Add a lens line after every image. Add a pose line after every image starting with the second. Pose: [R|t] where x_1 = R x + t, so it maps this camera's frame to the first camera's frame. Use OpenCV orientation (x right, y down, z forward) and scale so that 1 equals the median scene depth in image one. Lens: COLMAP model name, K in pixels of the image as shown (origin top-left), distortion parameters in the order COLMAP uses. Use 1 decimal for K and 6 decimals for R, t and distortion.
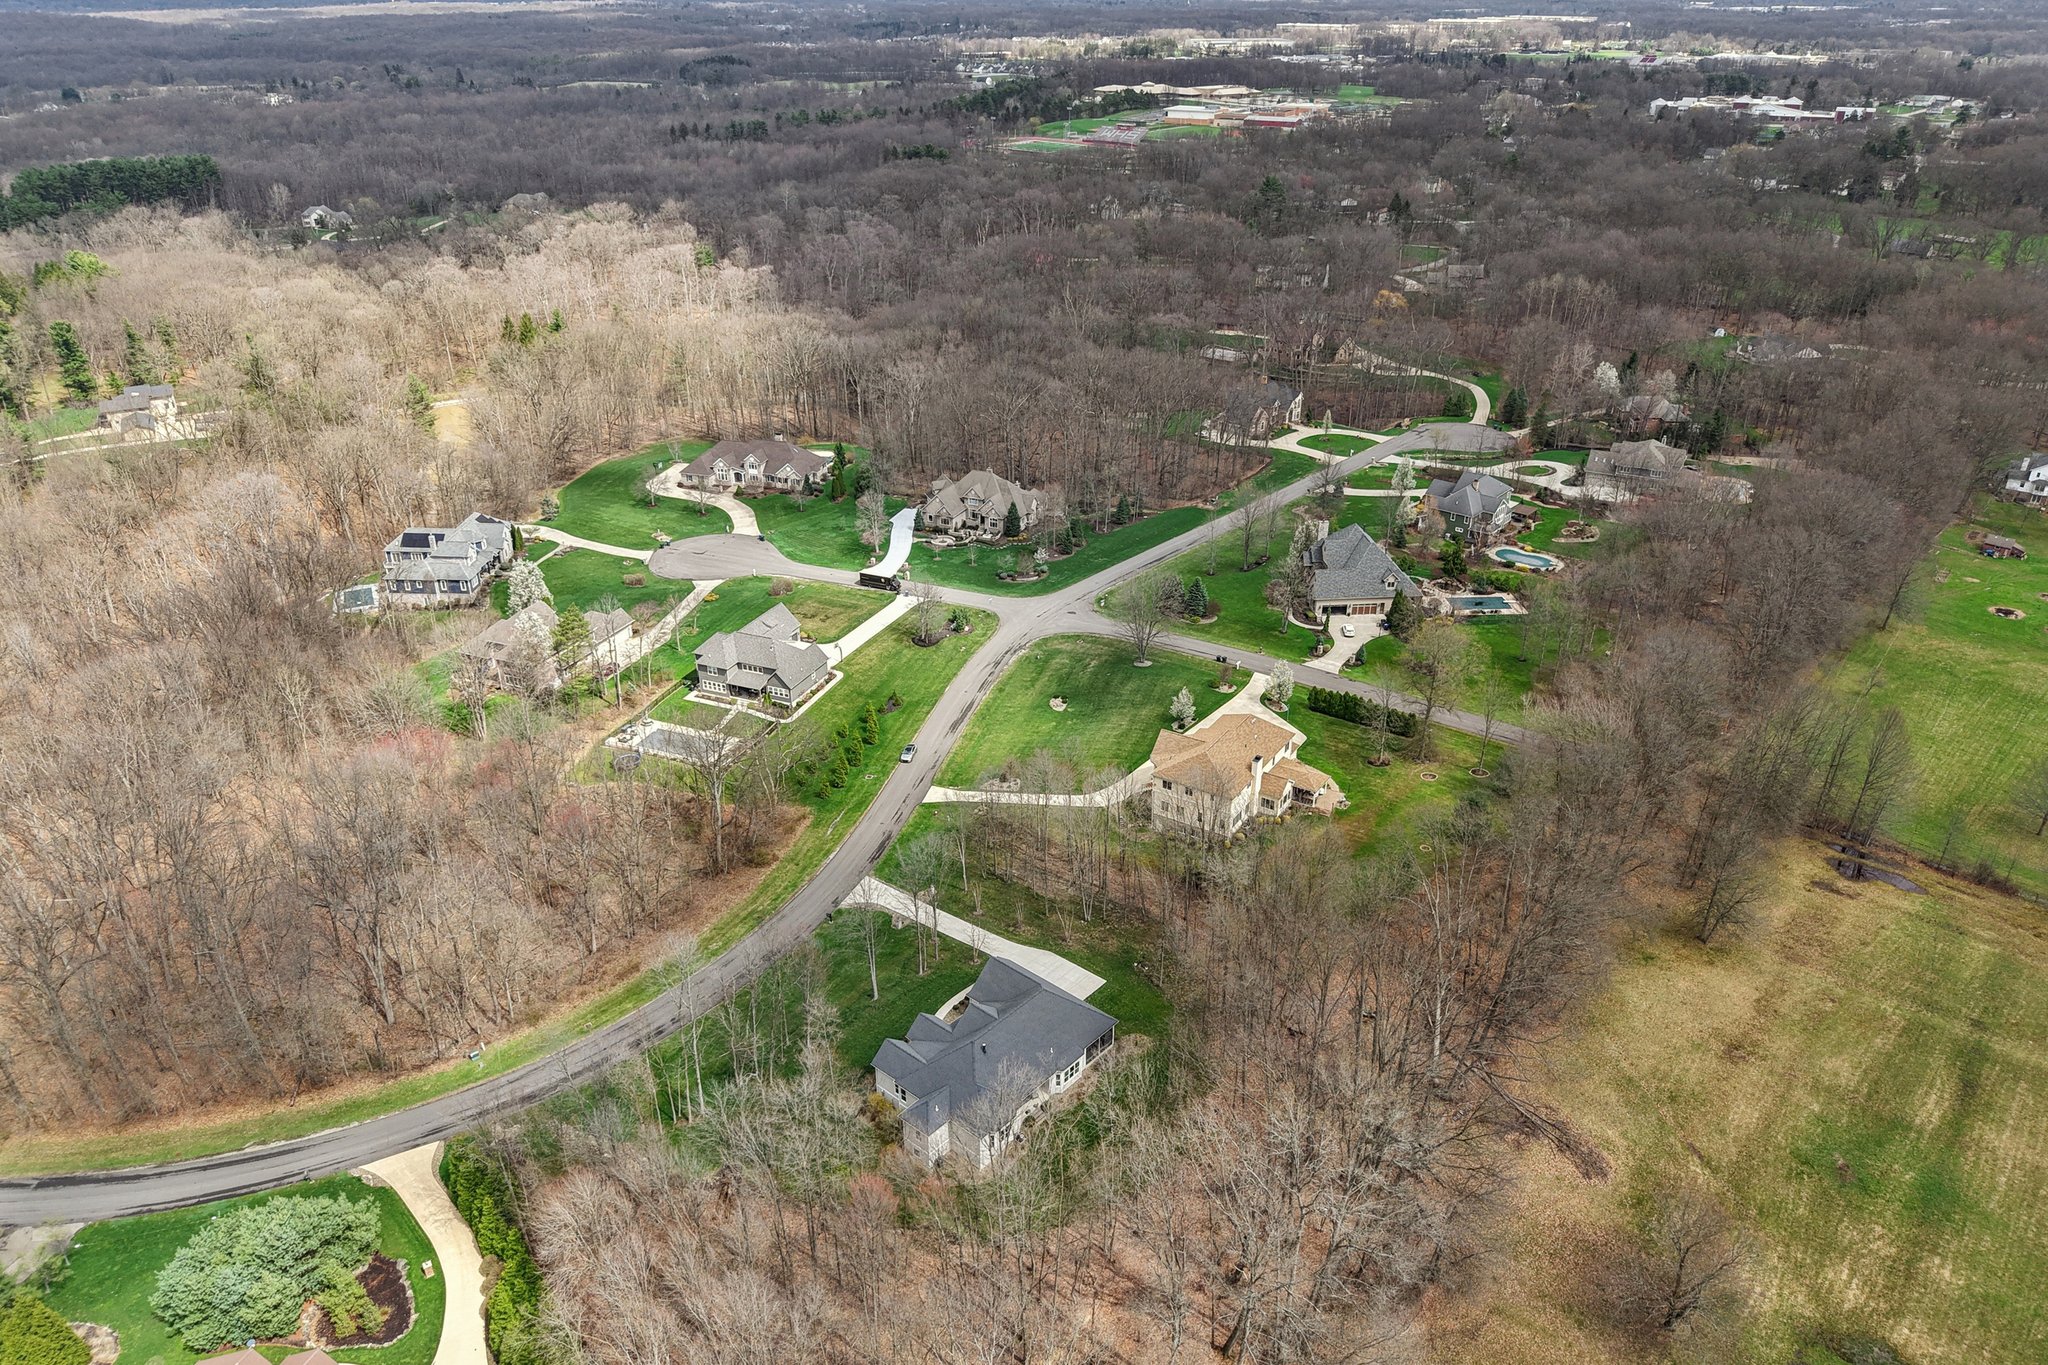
lens RADIAL K [[1419.4, 0, 1024.0], [0, 1419.4, 682.5], [0, 0, 1]] dist [0.056157, -0.089503]
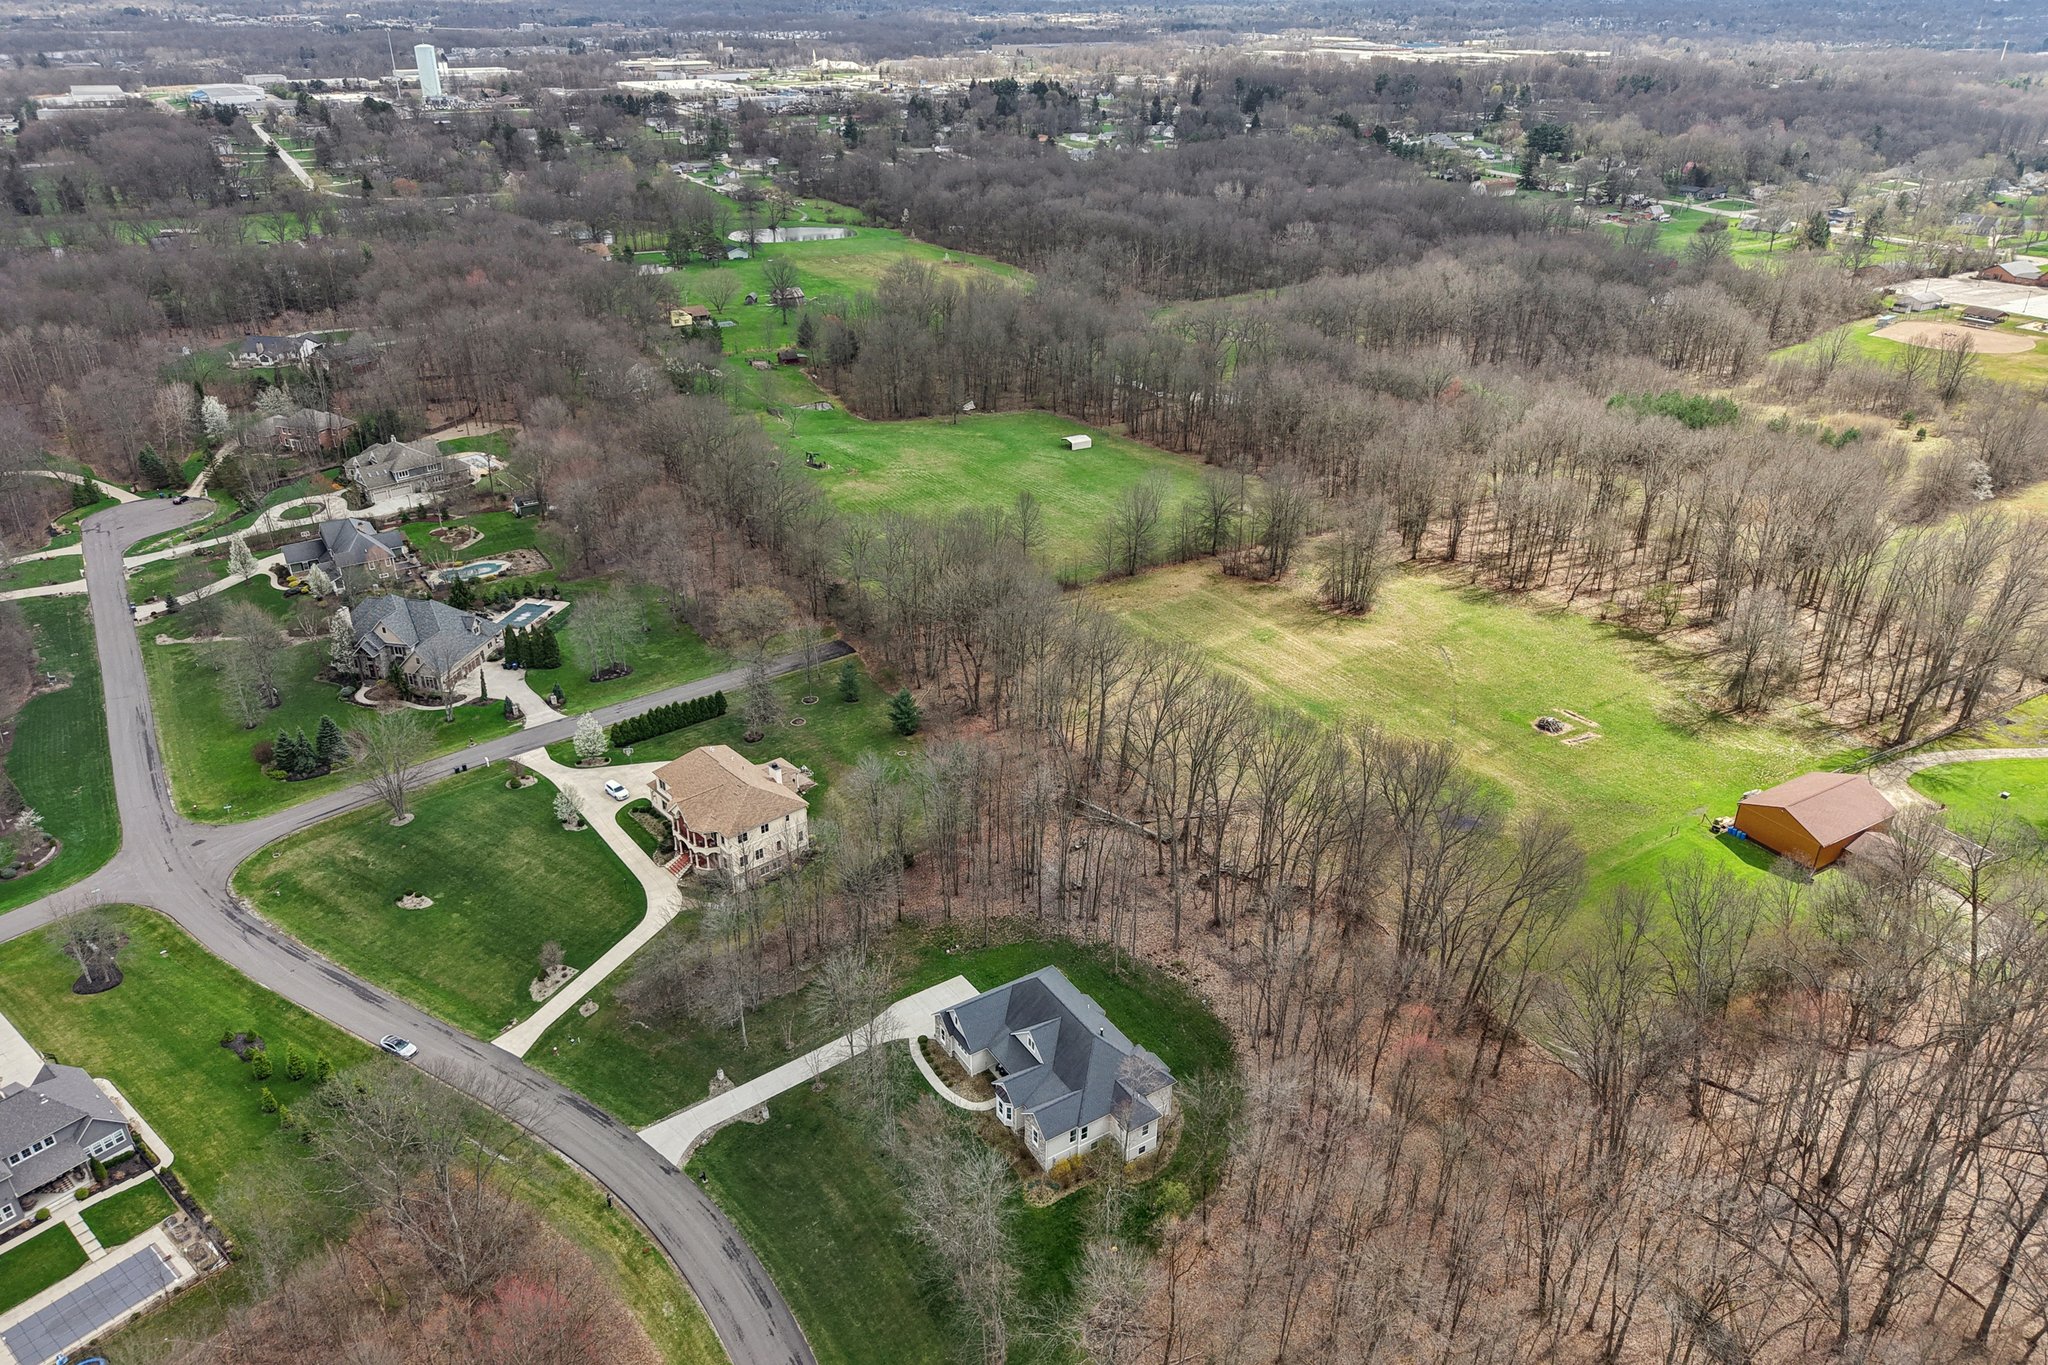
lens RADIAL K [[1419.4, 0, 1024.0], [0, 1419.4, 682.5], [0, 0, 1]] dist [0.056157, -0.089503]
pose [[0.263758, -0.418581, 0.869035, -0.403051], [0.423092, 0.859850, 0.285746, -0.132680], [-0.866848, 0.292314, 0.403891, 0.283732]]
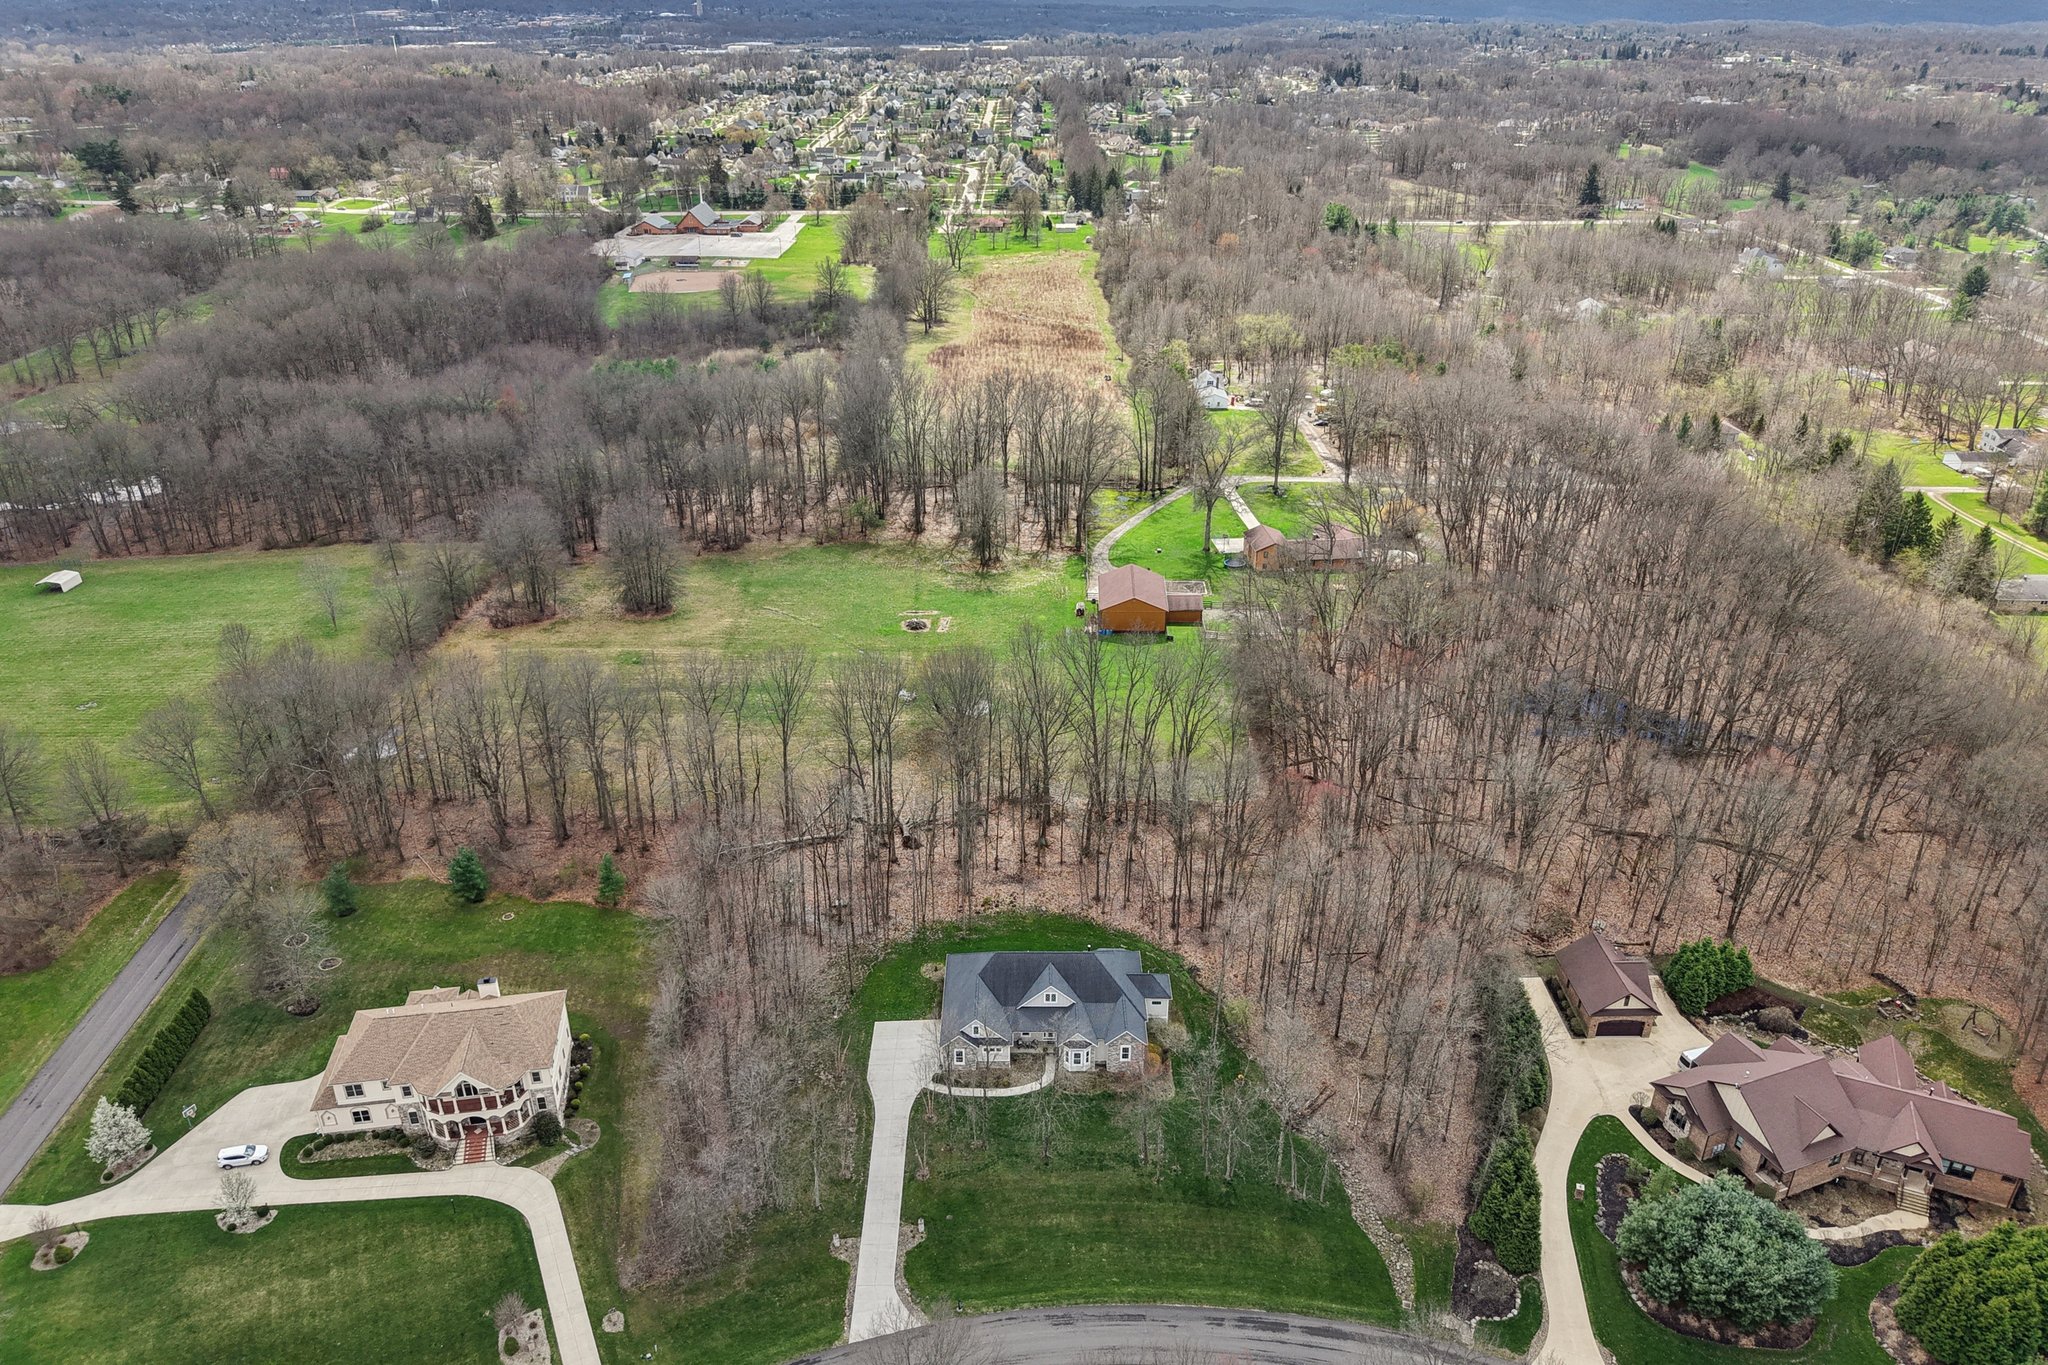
lens RADIAL K [[1423.8, 0, 1024.0], [0, 1423.8, 682.5], [0, 0, 1]] dist [0.027678, -0.000862]
pose [[-0.677234, -0.315319, 0.664777, -0.328463], [0.332847, 0.674481, 0.659006, -0.308103], [-0.656176, 0.667570, -0.351828, 0.631665]]
